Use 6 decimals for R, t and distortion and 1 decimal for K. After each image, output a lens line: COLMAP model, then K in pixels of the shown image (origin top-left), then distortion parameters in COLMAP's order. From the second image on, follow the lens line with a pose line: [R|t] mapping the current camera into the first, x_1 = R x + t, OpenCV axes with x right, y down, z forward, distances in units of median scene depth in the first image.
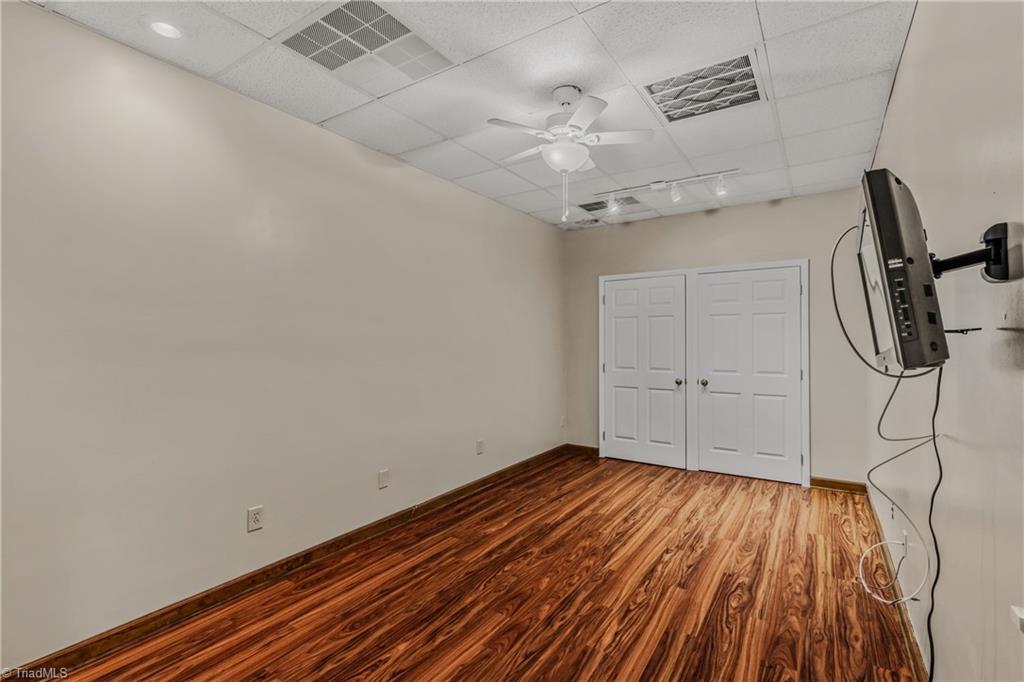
lens RADIAL K [[477.9, 0, 512.0], [0, 477.9, 341.0], [0, 0, 1]] dist [-0.004326, -0.000272]
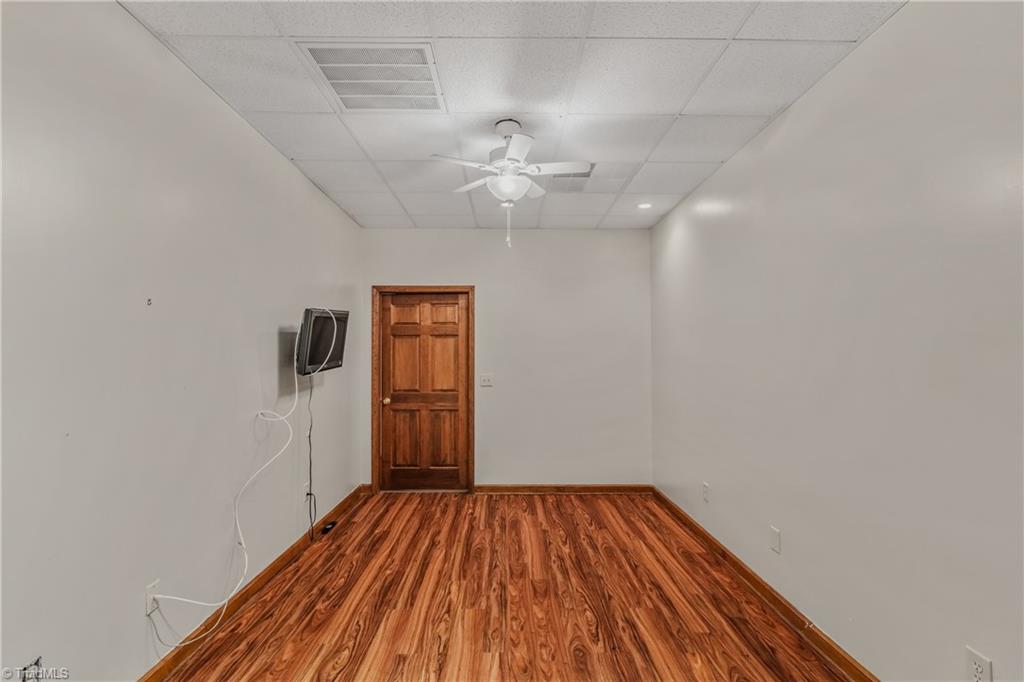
lens RADIAL K [[477.9, 0, 512.0], [0, 477.9, 341.0], [0, 0, 1]] dist [-0.004326, -0.000272]
pose [[-0.830818, -0.017811, -0.556260, 0.728229], [-0.000378, 0.999506, -0.031439, -0.012102], [0.556545, -0.025910, -0.830414, 1.974130]]
